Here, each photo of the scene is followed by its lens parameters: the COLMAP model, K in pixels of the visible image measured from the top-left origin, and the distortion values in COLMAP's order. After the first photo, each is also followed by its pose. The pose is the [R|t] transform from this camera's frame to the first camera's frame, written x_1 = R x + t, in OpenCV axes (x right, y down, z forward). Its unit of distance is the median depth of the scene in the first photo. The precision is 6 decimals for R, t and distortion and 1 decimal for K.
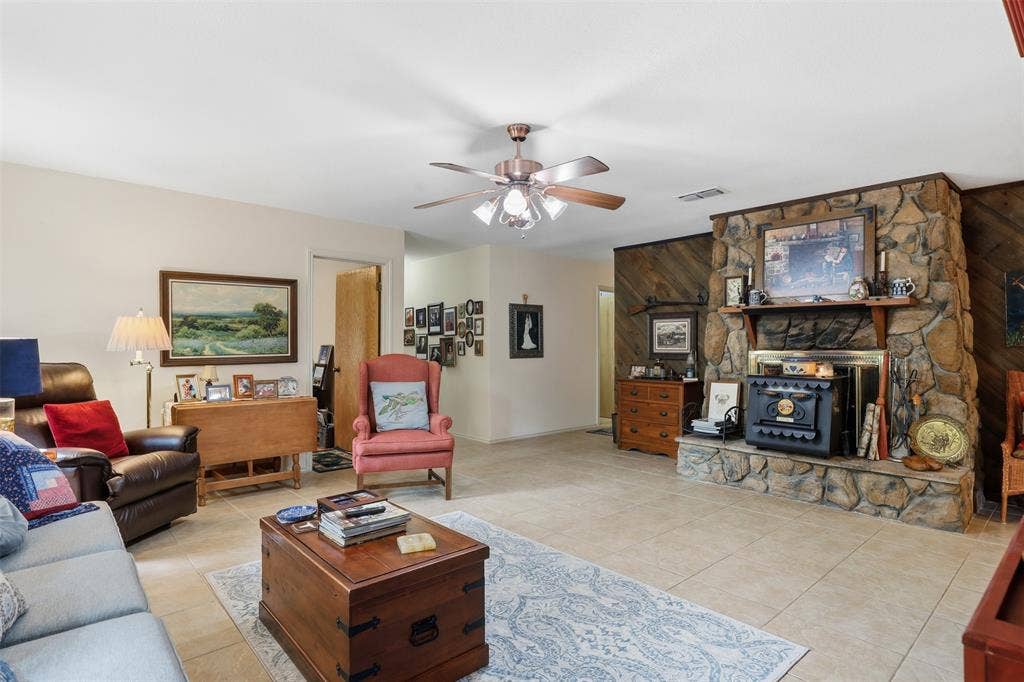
lens RADIAL K [[529.9, 0, 512.9], [0, 529.9, 342.1], [0, 0, 1]] dist [-0.007045, -0.000377]
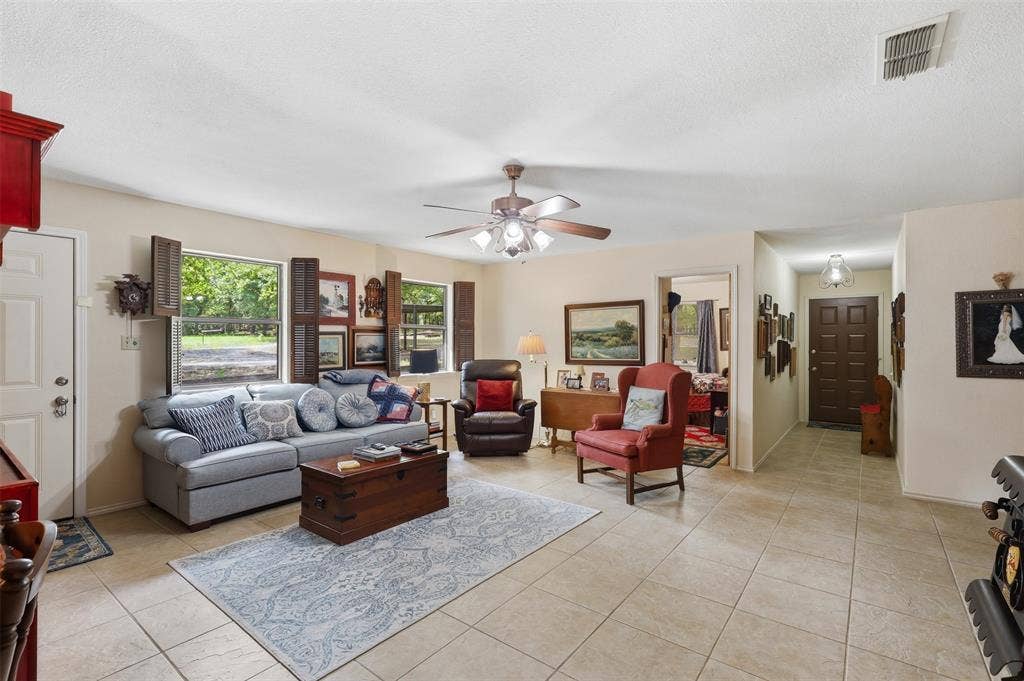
lens RADIAL K [[459.8, 0, 515.6], [0, 459.8, 341.0], [0, 0, 1]] dist [-0.002664, -0.000316]
pose [[0.190908, -0.001938, -0.981606, 0.661054], [0.005347, 0.999985, -0.000934, -0.023327], [0.981593, -0.005070, 0.190915, 0.549195]]
